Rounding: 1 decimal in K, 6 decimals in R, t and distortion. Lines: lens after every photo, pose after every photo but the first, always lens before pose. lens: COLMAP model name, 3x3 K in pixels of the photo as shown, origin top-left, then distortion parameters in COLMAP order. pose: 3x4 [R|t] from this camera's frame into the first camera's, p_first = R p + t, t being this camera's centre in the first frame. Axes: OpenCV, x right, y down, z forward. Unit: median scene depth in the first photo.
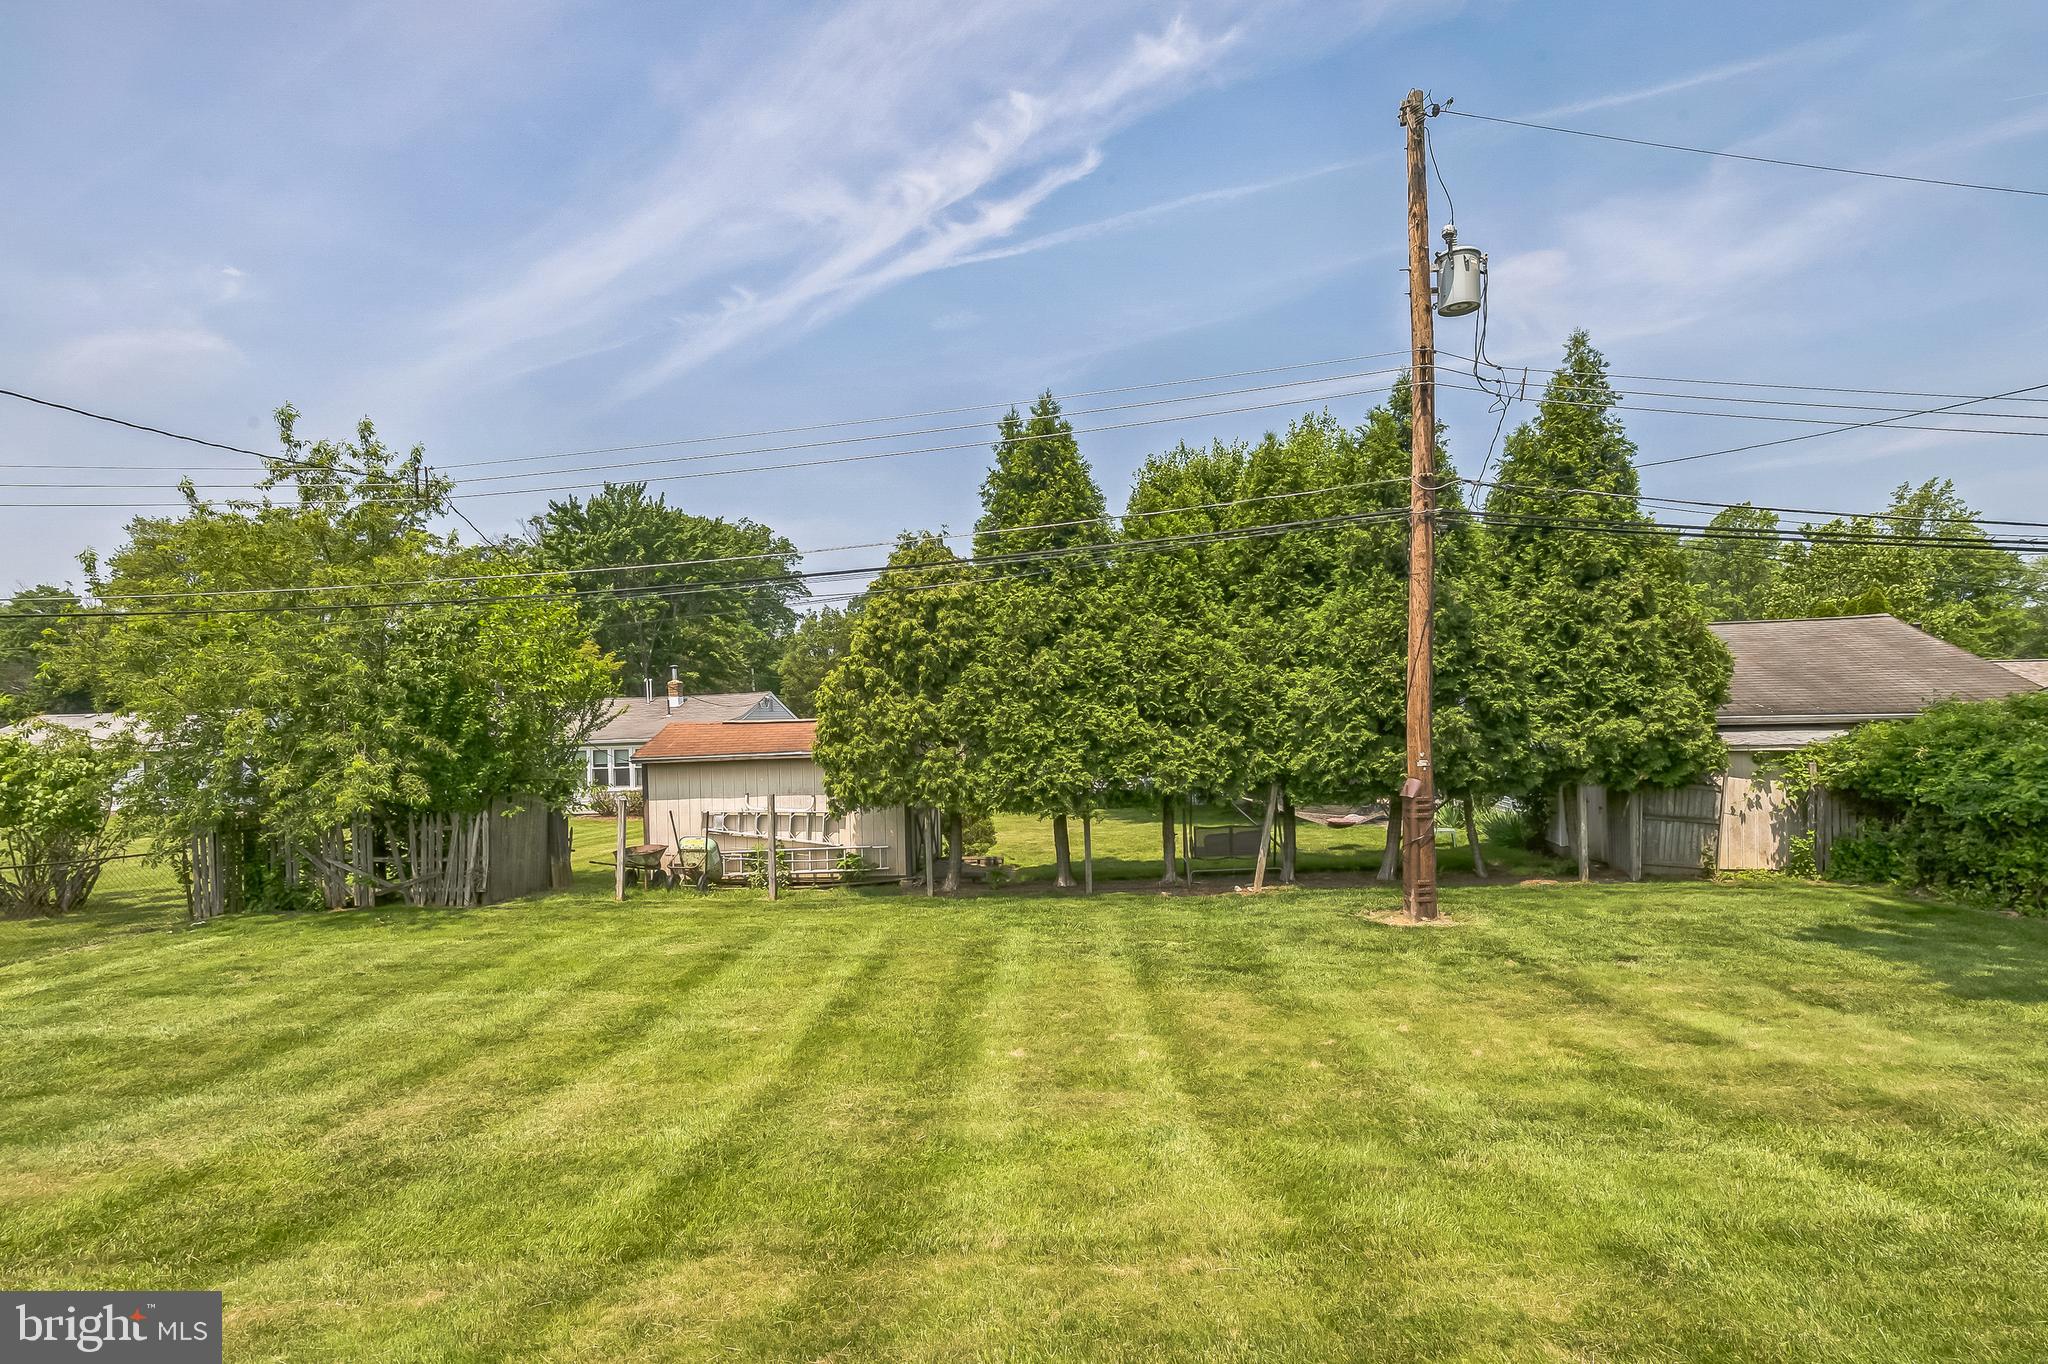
lens RADIAL K [[937.1, 0, 1026.3], [0, 937.1, 682.5], [0, 0, 1]] dist [0.014874, -0.005827]
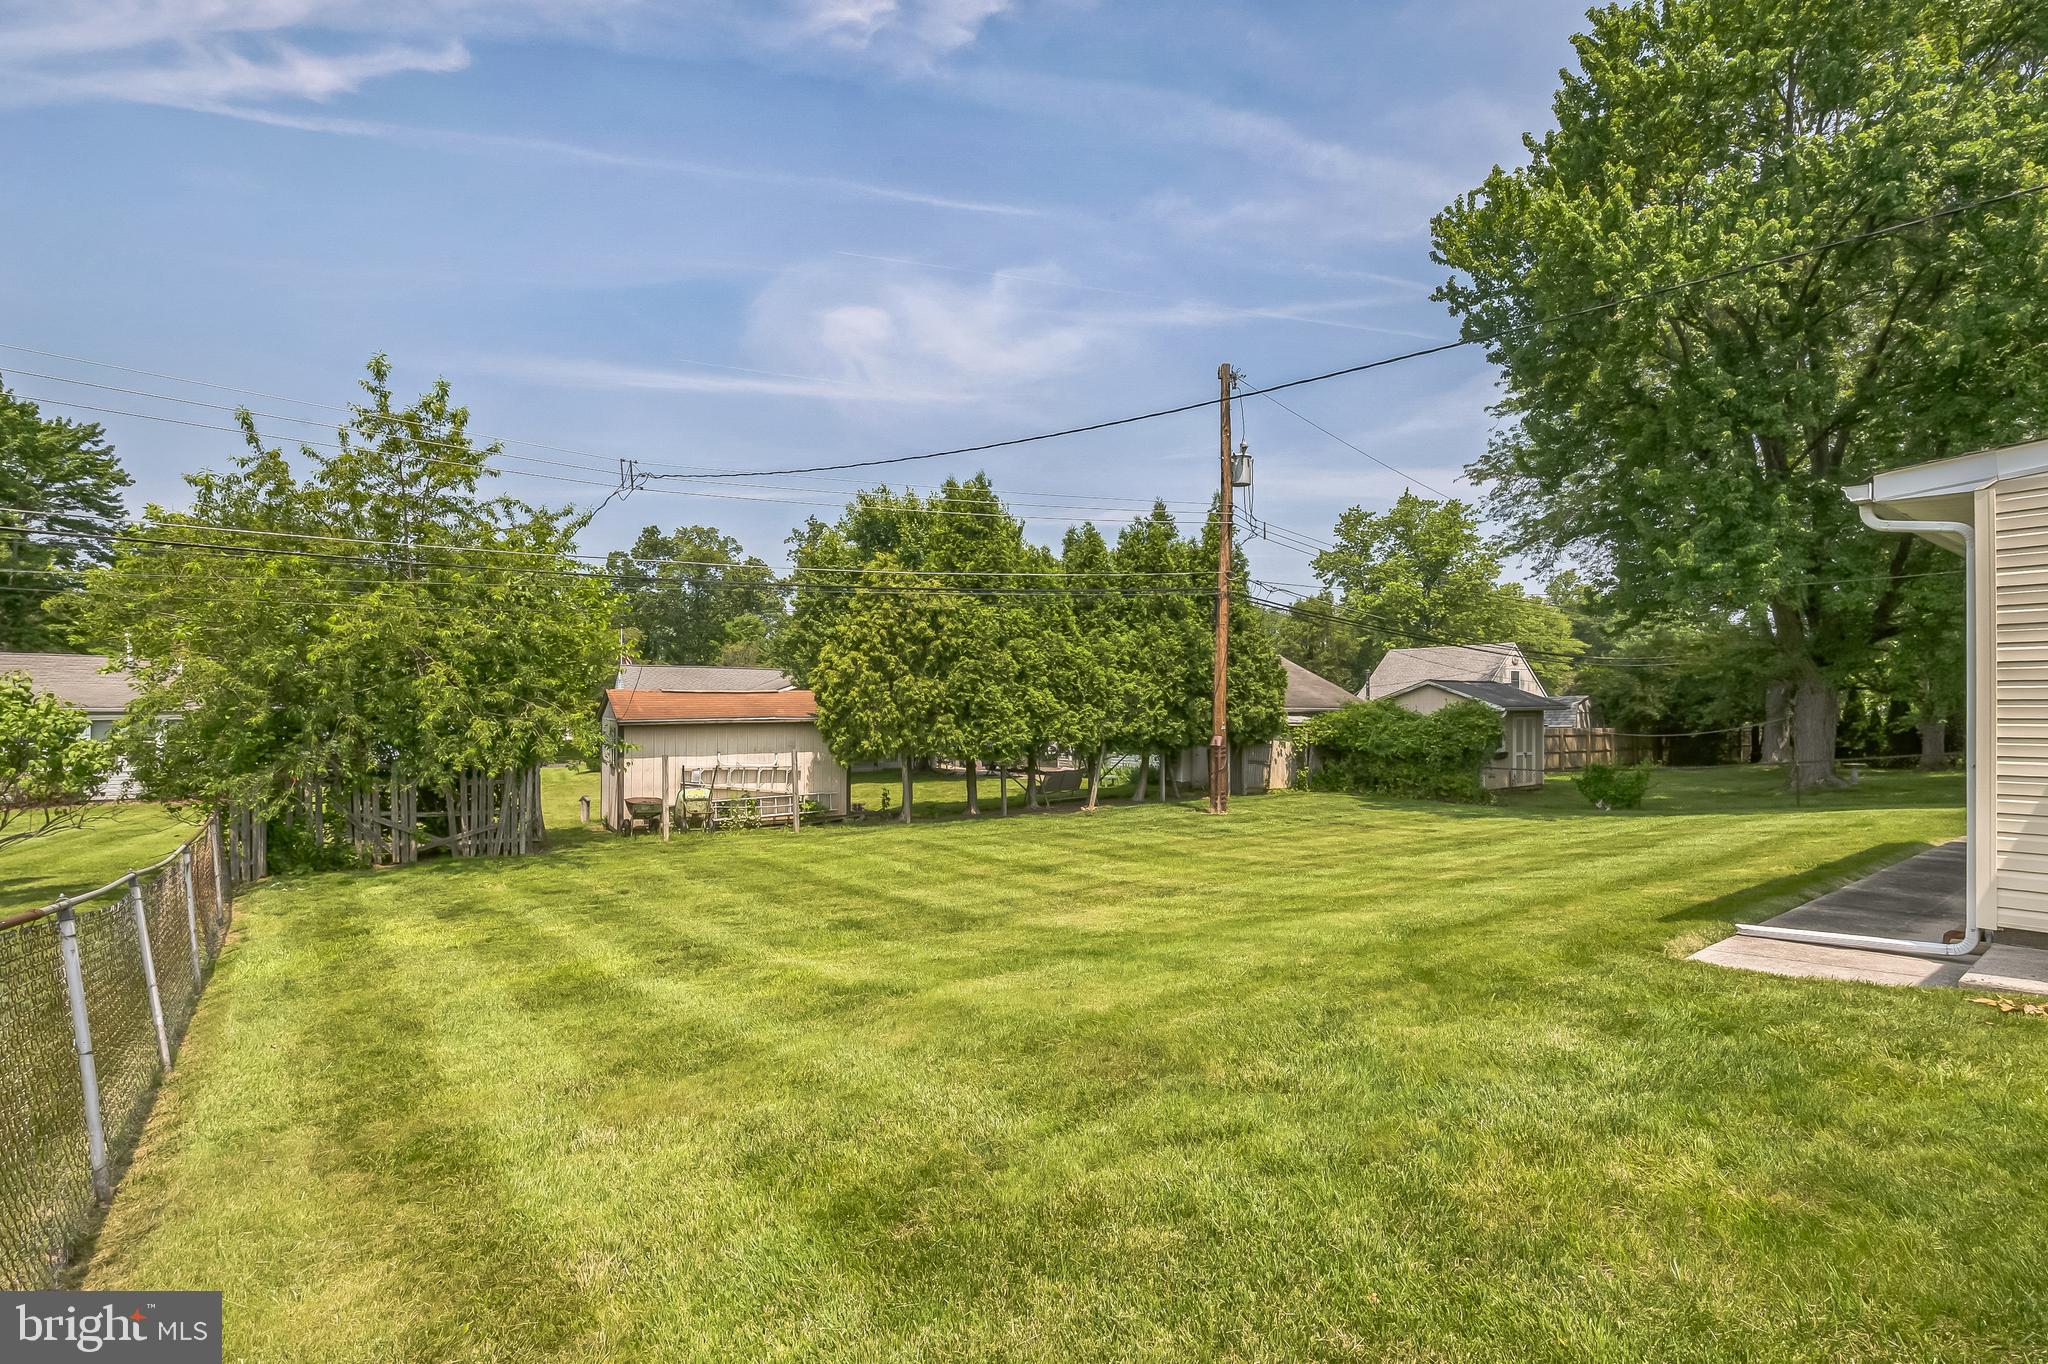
lens RADIAL K [[937.1, 0, 984.2], [0, 937.1, 679.3], [0, 0, 1]] dist [0.014874, -0.005827]
pose [[0.795388, 0.046695, 0.604300, -0.876403], [-0.049956, 0.998686, -0.011416, 0.028776], [-0.604039, -0.021108, 0.796675, -0.155225]]
